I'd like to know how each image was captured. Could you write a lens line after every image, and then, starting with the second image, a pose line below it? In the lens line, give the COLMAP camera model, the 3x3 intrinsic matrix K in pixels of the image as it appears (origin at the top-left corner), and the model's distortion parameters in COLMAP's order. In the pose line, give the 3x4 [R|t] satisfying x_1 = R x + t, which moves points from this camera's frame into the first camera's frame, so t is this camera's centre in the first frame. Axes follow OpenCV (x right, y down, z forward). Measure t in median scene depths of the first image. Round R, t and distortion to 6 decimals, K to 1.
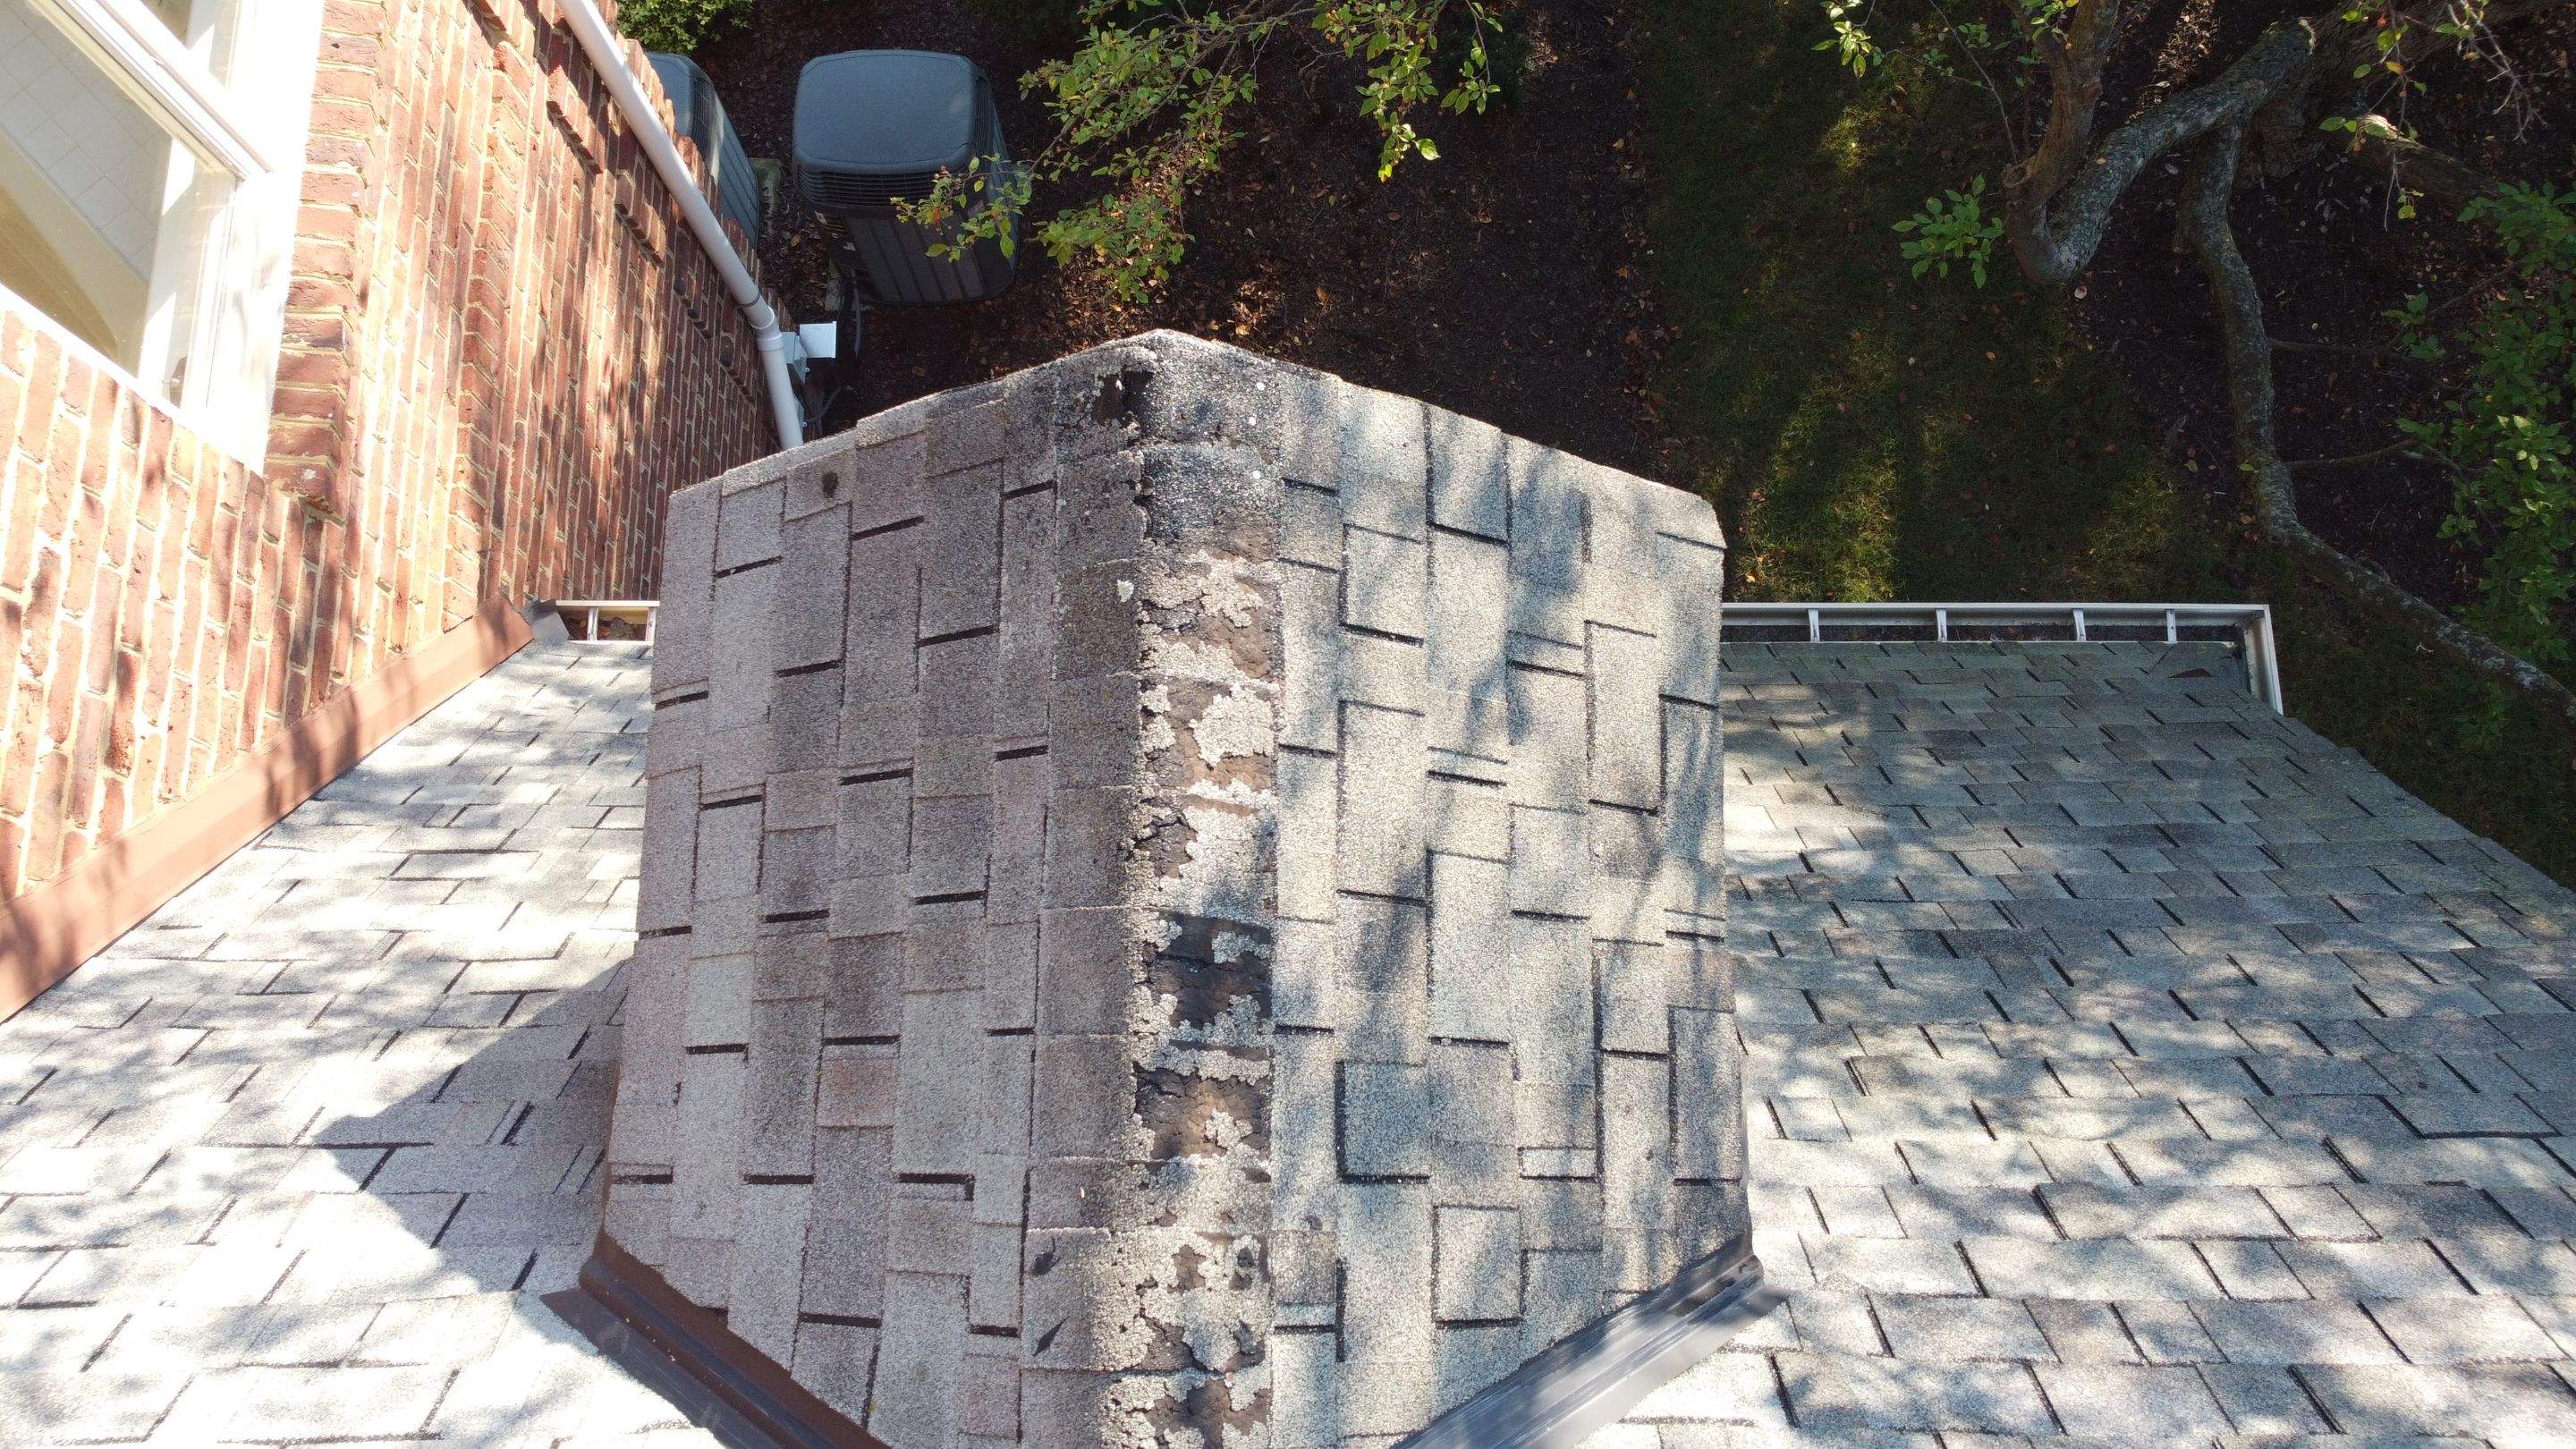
lens RADIAL K [[1934.2, 0, 1288.4], [0, 1934.2, 725.2], [0, 0, 1]] dist [0.009896, -0.010396]
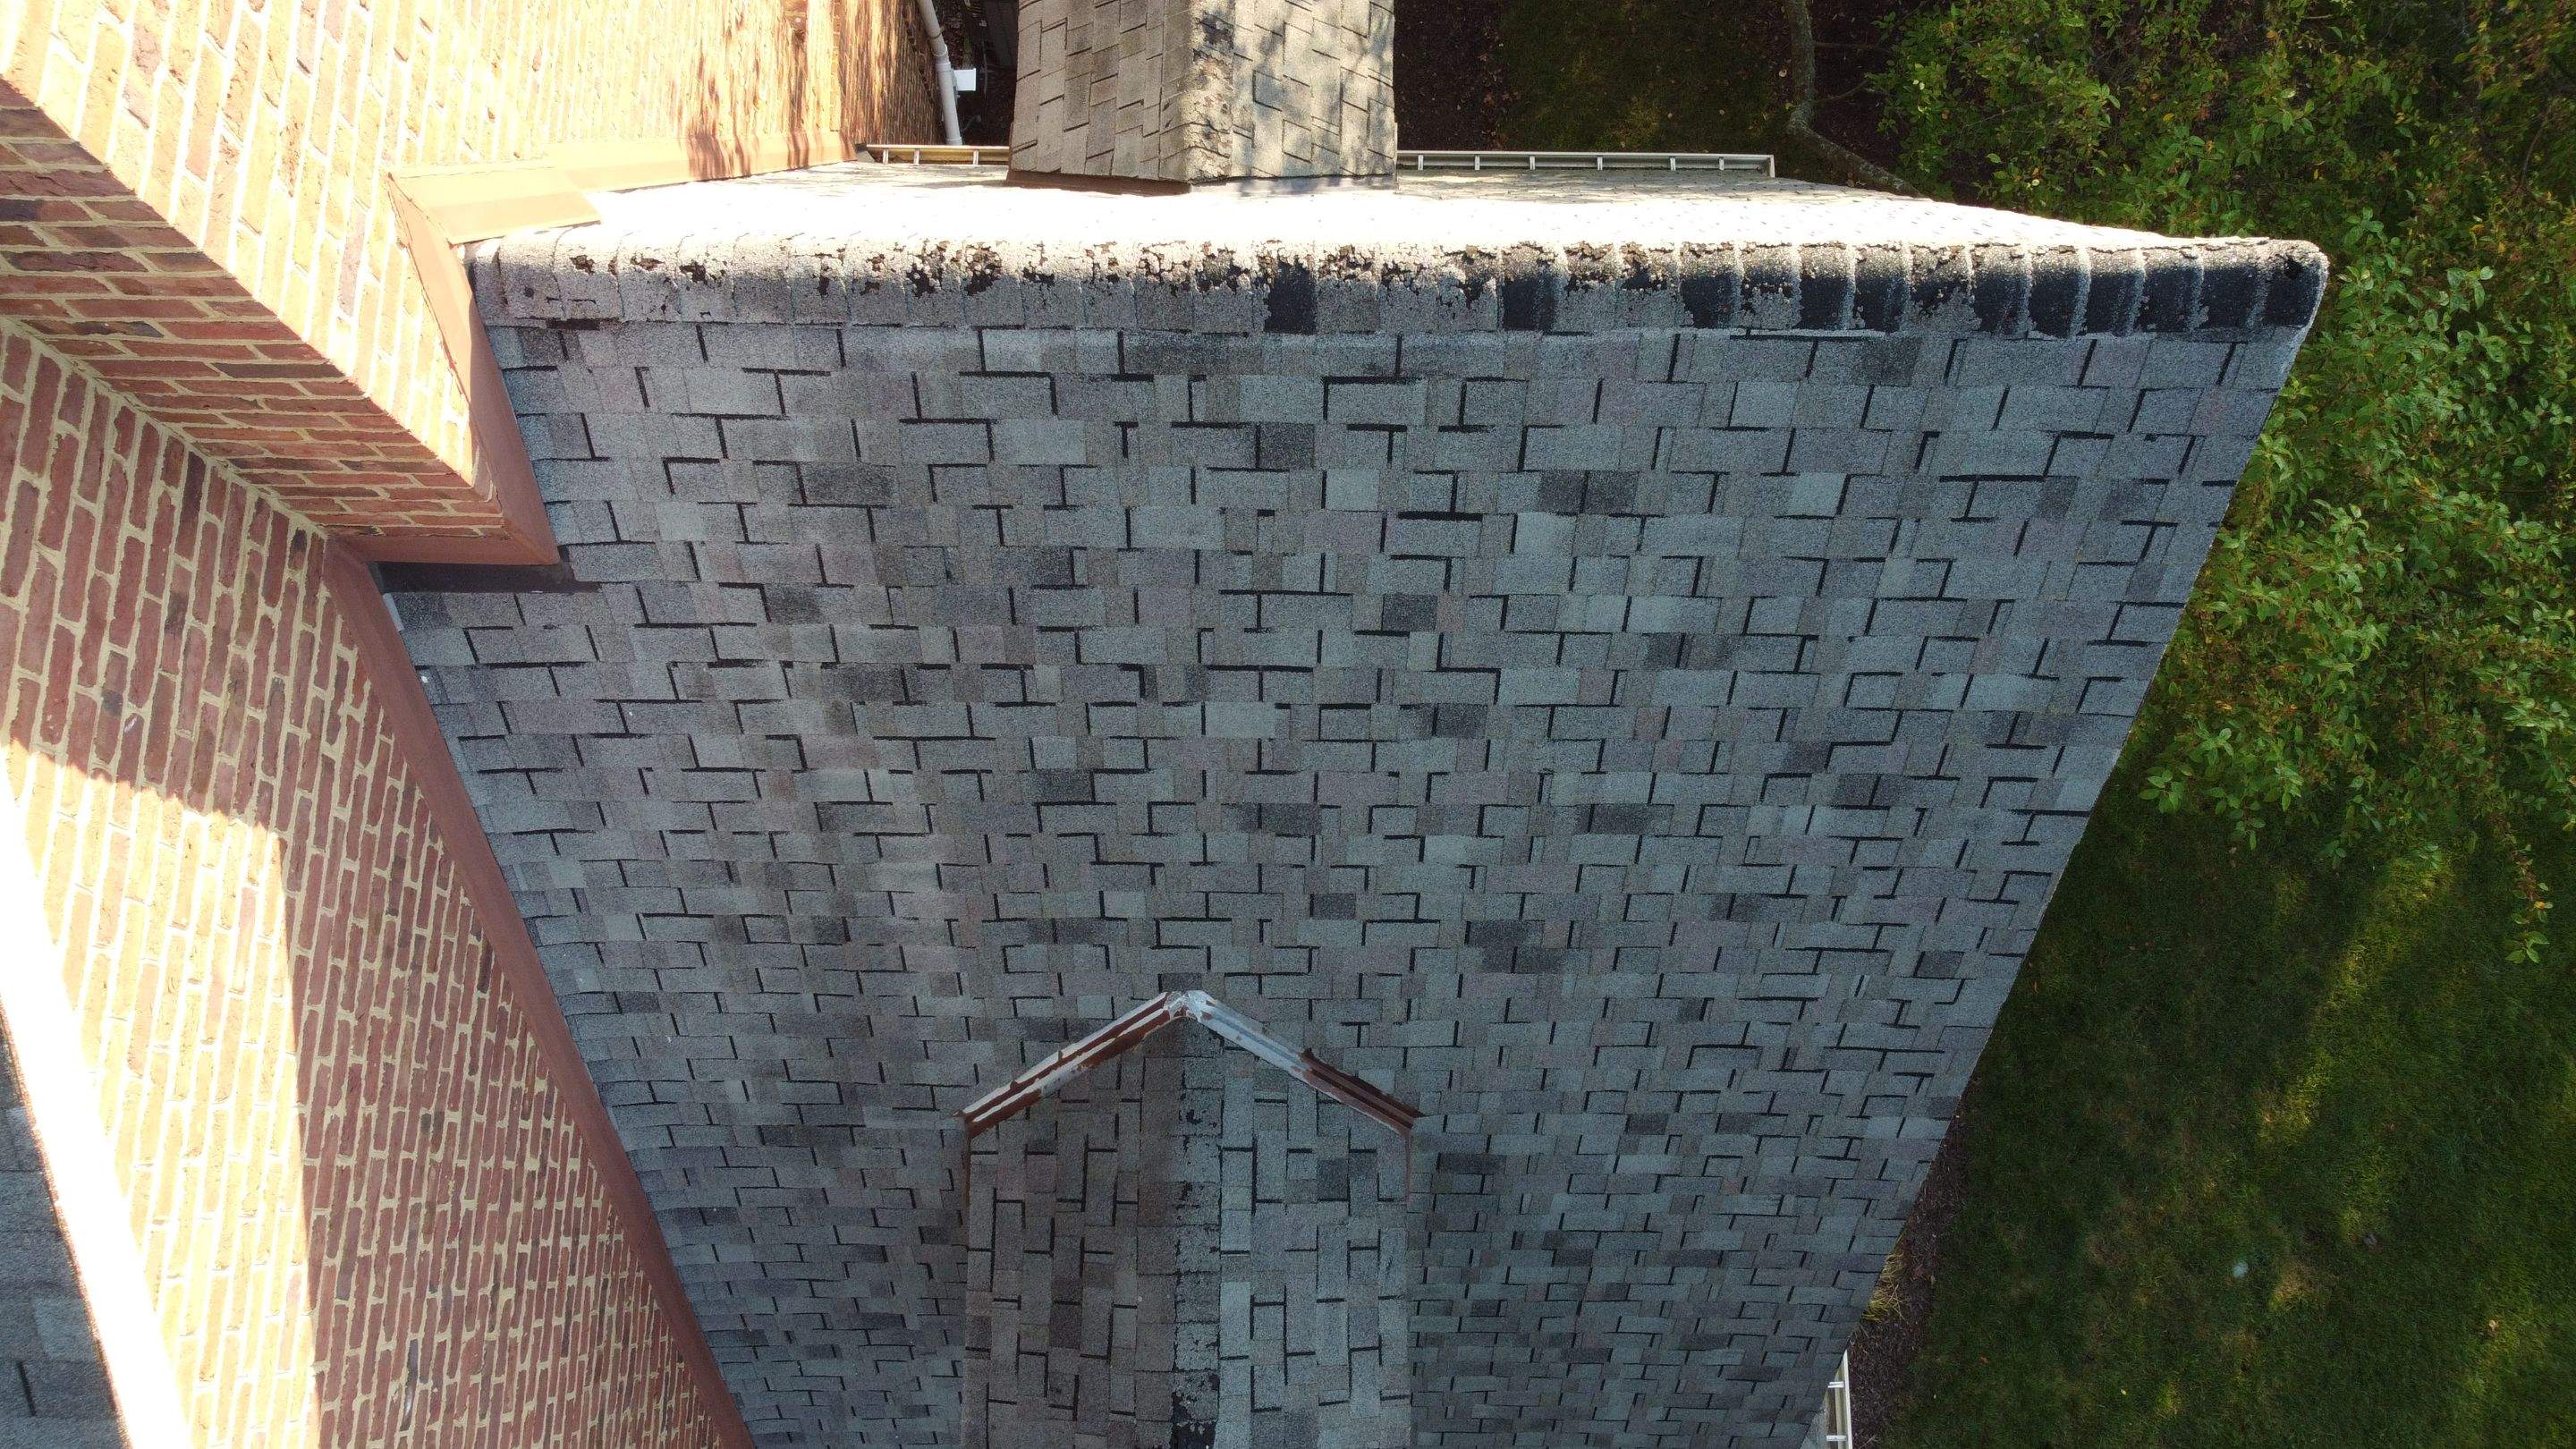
lens RADIAL K [[1934.2, 0, 1286.9], [0, 1934.2, 720.9], [0, 0, 1]] dist [0.009896, -0.010396]
pose [[0.999979, 0.006176, 0.002045, 0.076534], [-0.006169, 0.999975, -0.003419, 1.194654], [-0.002066, 0.003406, 0.999992, -2.118769]]
